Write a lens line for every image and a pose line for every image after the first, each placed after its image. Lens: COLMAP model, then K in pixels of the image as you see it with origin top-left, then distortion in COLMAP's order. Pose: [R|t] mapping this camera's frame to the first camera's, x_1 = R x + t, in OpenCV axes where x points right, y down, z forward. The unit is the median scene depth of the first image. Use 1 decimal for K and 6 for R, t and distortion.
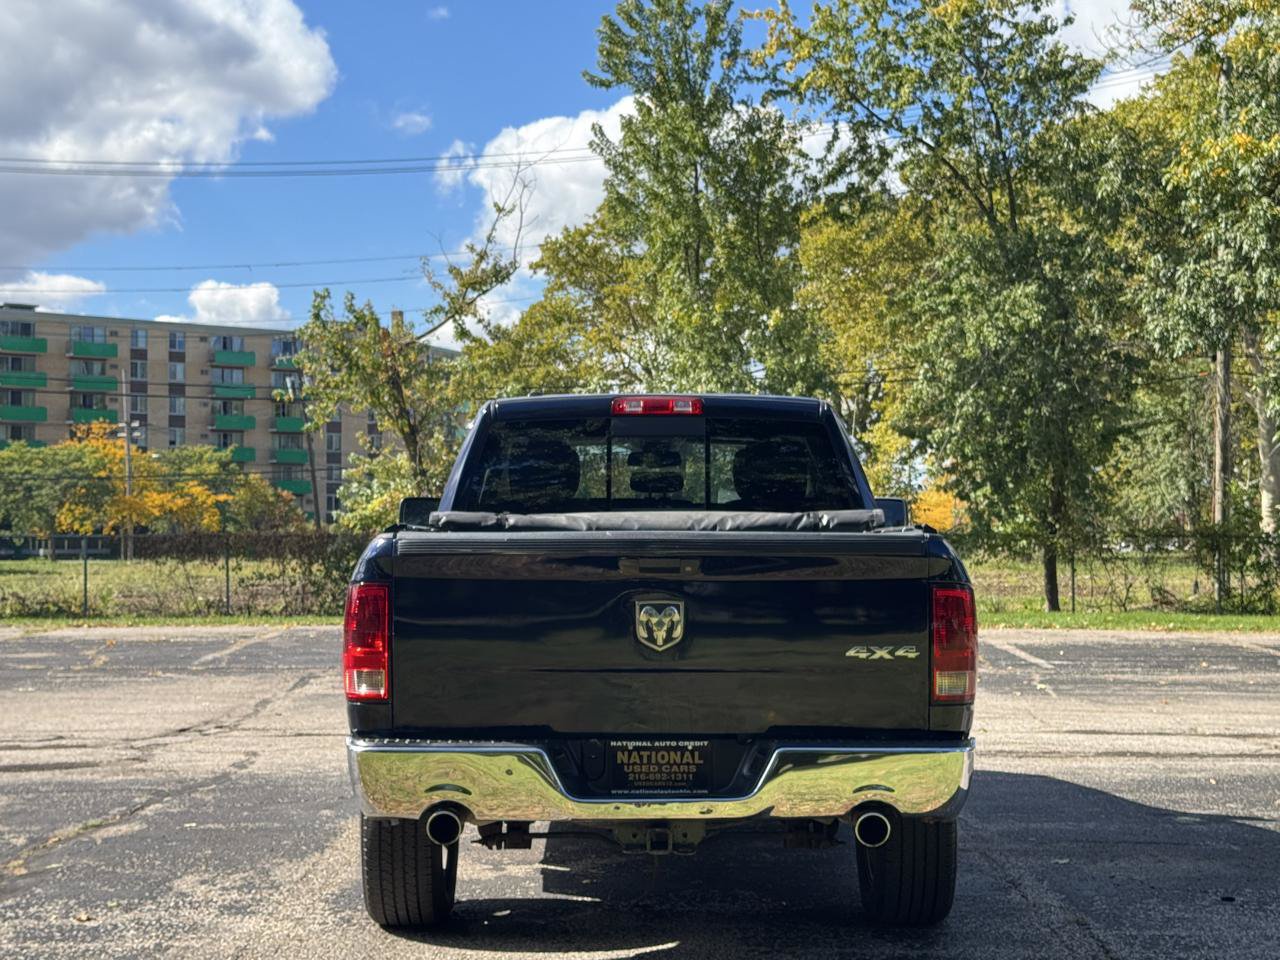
lens RADIAL K [[2125.8, 0, 635.2], [0, 2125.8, 516.6], [0, 0, 1]] dist [0.172383, -0.259980]
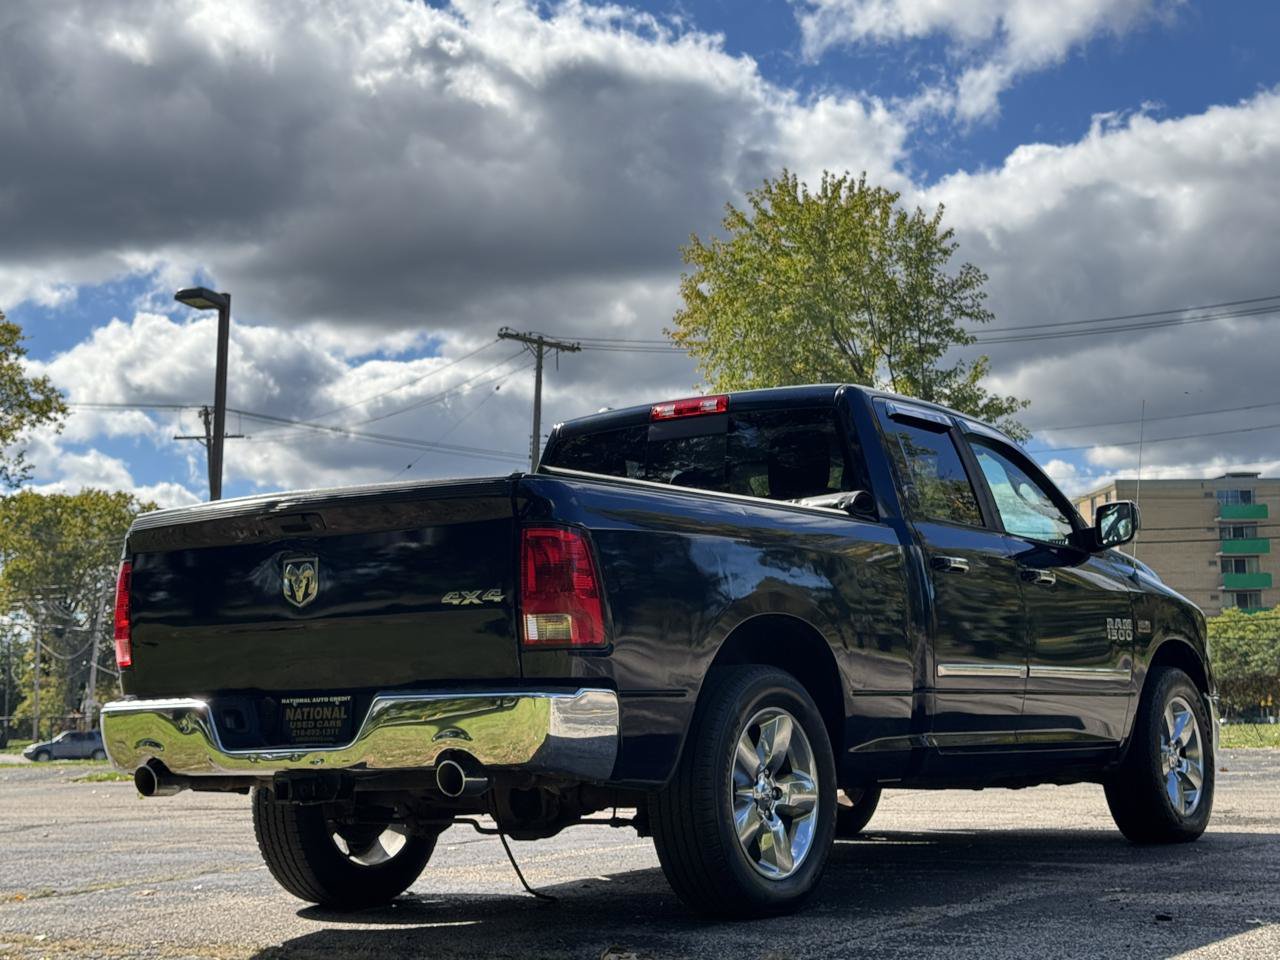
lens RADIAL K [[2149.0, 0, 663.0], [0, 2149.0, 463.2], [0, 0, 1]] dist [0.091223, 0.021395]
pose [[0.830229, -0.085503, -0.550826, 0.128970], [0.025241, 0.992919, -0.116083, 0.020884], [0.556851, 0.082472, 0.826508, 0.040204]]
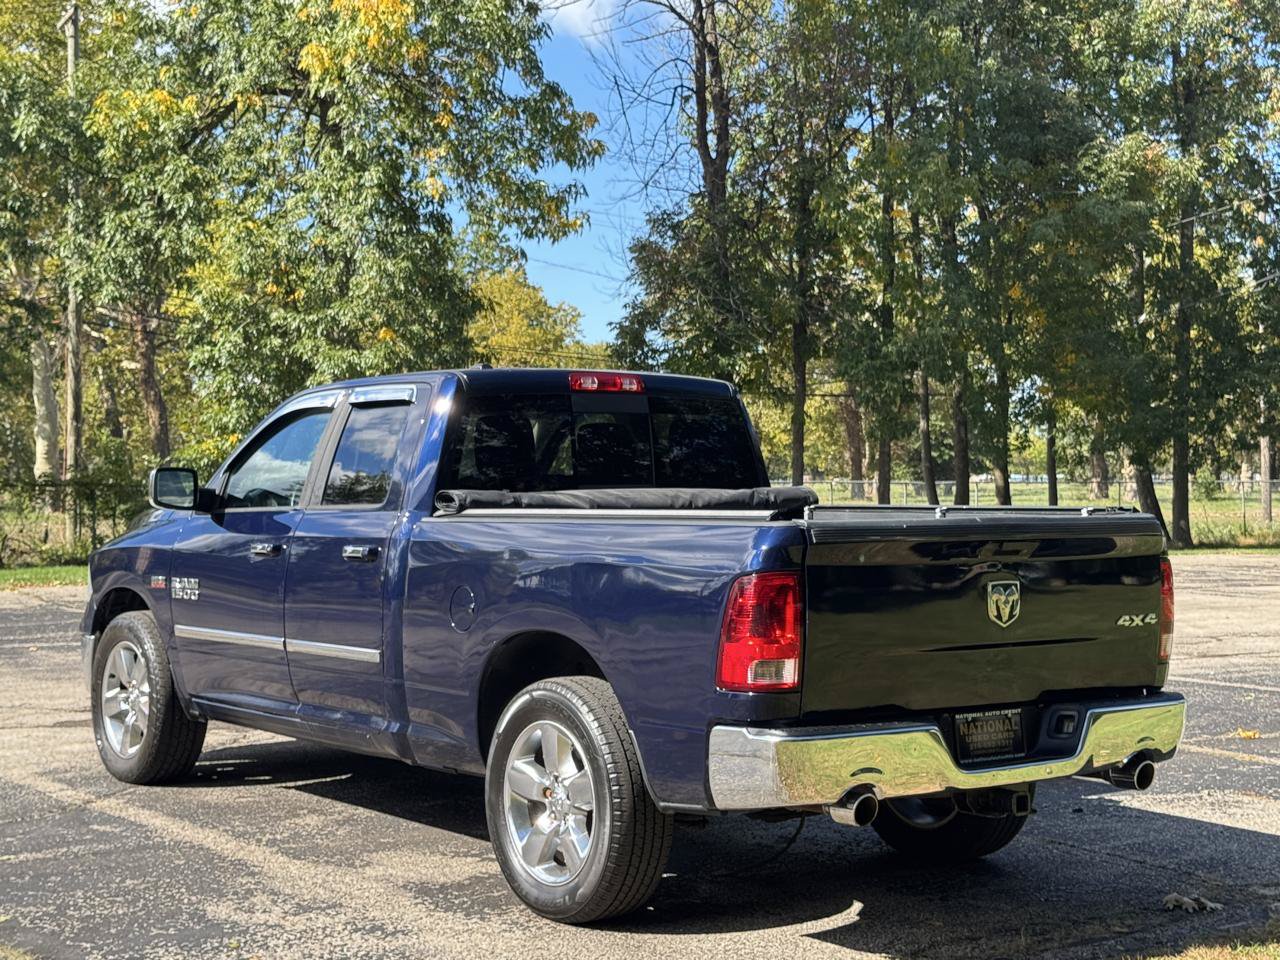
lens RADIAL K [[2149.0, 0, 663.0], [0, 2149.0, 463.2], [0, 0, 1]] dist [0.091223, 0.021395]
pose [[0.791148, 0.001032, 0.611624, -0.138777], [-0.002896, 0.999994, 0.002060, -0.003838], [-0.611618, -0.003401, 0.791146, 0.042222]]
